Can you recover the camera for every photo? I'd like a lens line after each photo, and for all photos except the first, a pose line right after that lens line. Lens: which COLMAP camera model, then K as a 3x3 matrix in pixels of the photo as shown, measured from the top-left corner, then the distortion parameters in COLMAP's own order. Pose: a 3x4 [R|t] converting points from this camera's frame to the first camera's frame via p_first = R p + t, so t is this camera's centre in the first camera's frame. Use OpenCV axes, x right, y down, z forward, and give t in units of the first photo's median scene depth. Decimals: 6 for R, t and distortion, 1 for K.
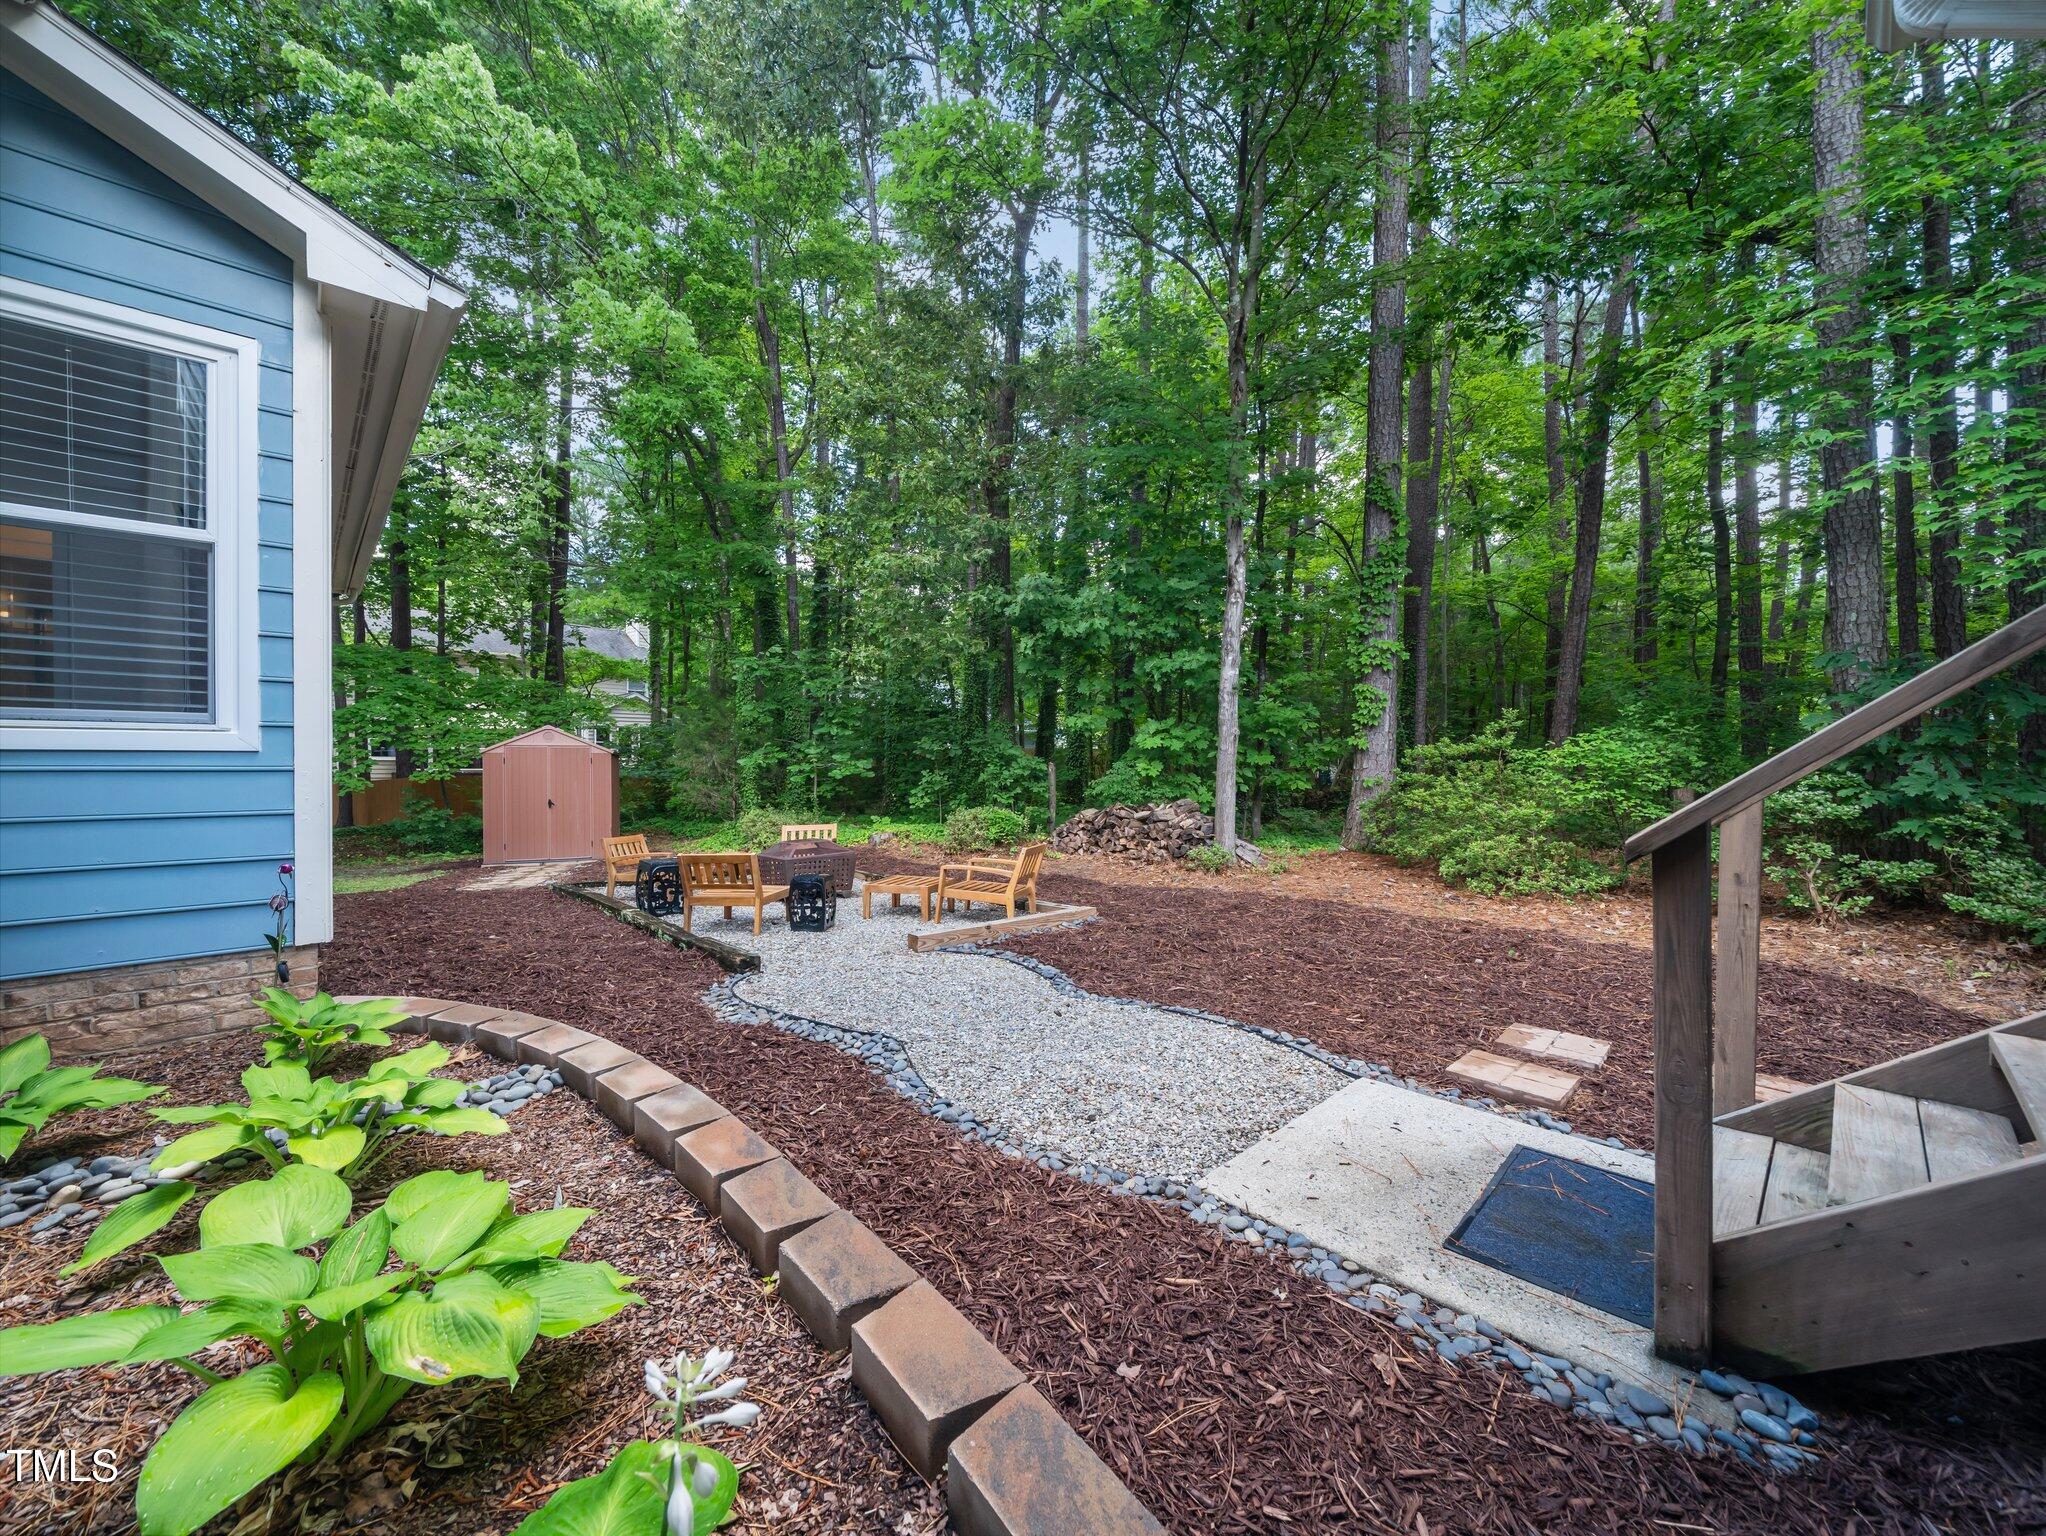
lens RADIAL K [[771.6, 0, 1020.0], [0, 771.6, 771.7], [0, 0, 1]] dist [-0.009081, -0.000094]
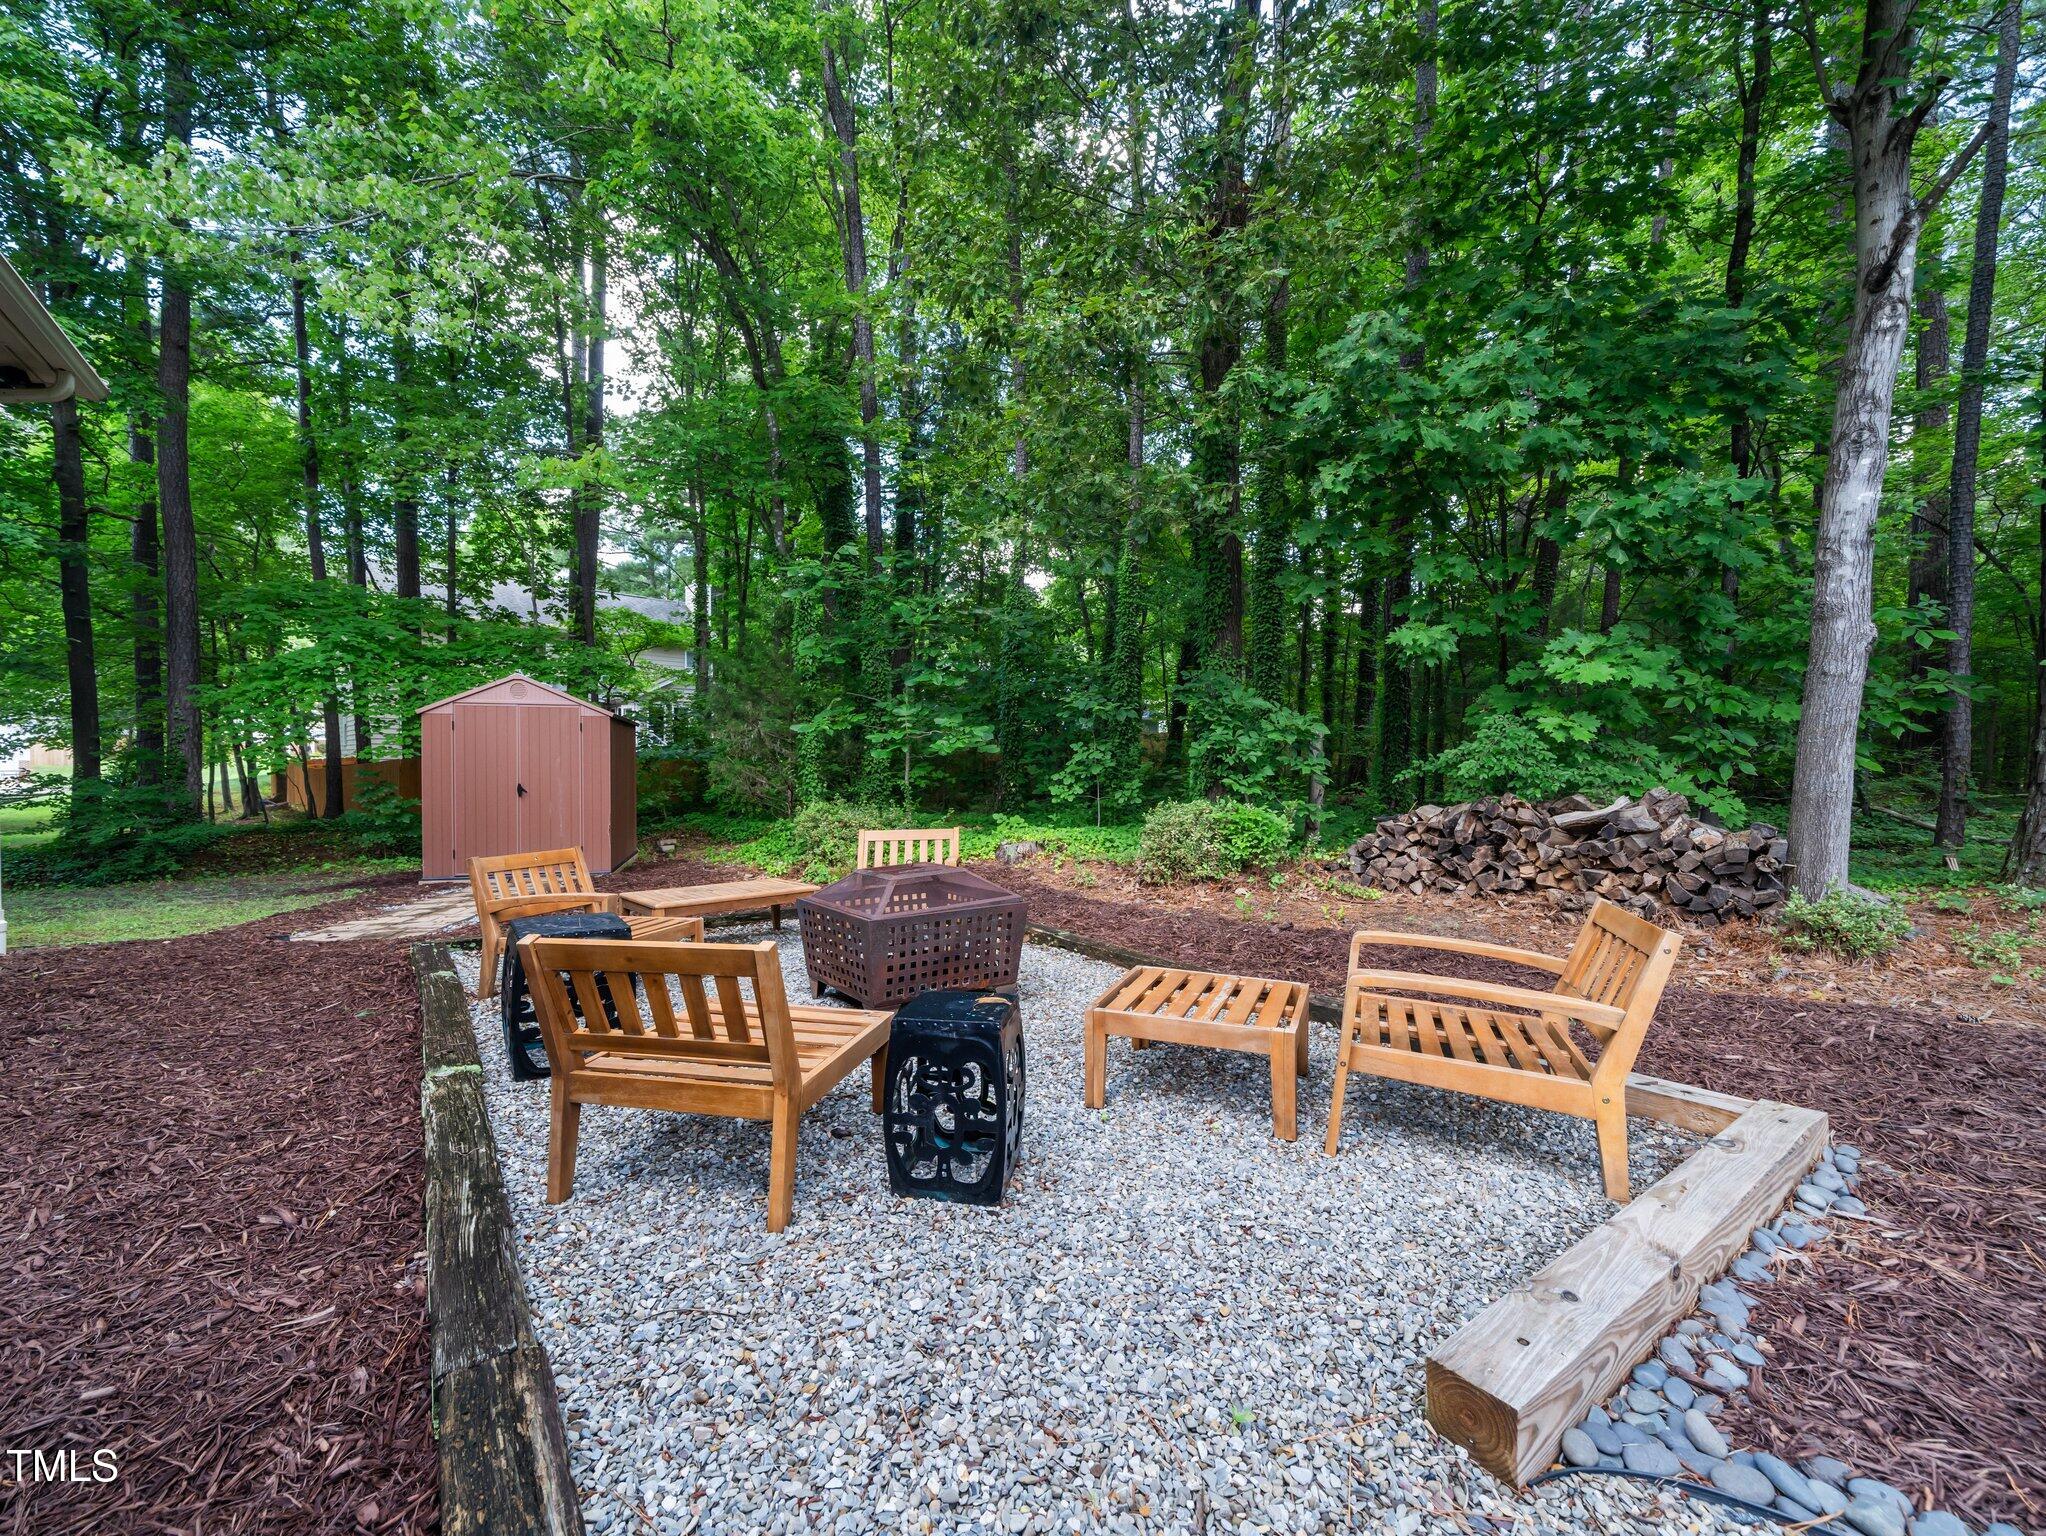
lens RADIAL K [[827.8, 0, 1026.1], [0, 827.8, 769.3], [0, 0, 1]] dist [-0.003750, 0.000341]
pose [[0.995279, 0.005372, -0.096901, -0.111751], [-0.005041, 0.999981, 0.003664, 0.019826], [0.096919, -0.003158, 0.995287, 0.358181]]
